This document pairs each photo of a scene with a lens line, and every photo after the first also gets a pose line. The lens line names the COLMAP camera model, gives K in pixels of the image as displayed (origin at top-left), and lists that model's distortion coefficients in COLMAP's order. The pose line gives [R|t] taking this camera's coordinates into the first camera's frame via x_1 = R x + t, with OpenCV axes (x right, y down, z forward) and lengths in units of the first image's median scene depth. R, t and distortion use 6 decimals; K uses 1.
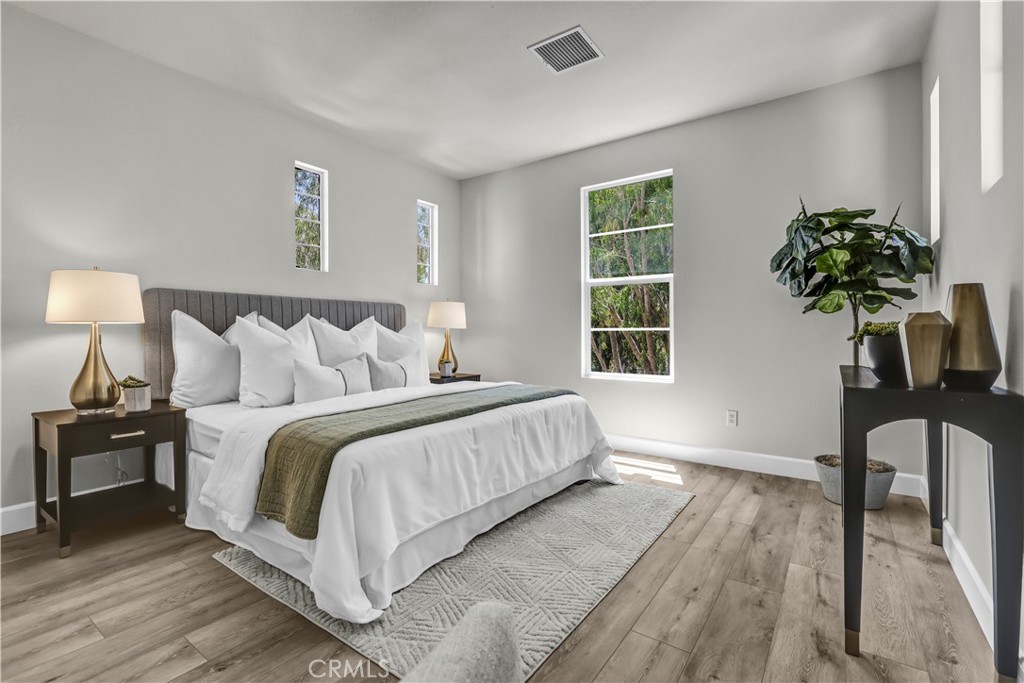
lens RADIAL K [[459.6, 0, 512.5], [0, 459.6, 333.3], [0, 0, 1]] dist [-0.000469, 0.000193]
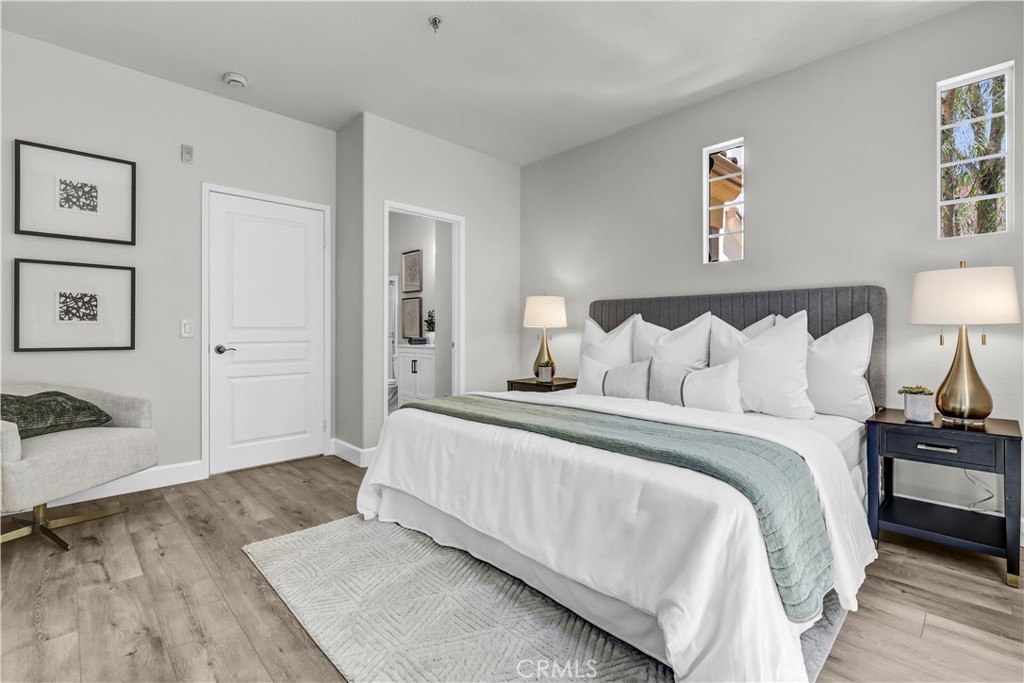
lens RADIAL K [[459.6, 0, 512.5], [0, 459.6, 333.3], [0, 0, 1]] dist [-0.000469, 0.000193]
pose [[-0.174616, -0.000633, -0.984636, 0.694552], [-0.005733, 0.999983, 0.000374, 0.000953], [0.984620, 0.005710, -0.174617, 1.068356]]
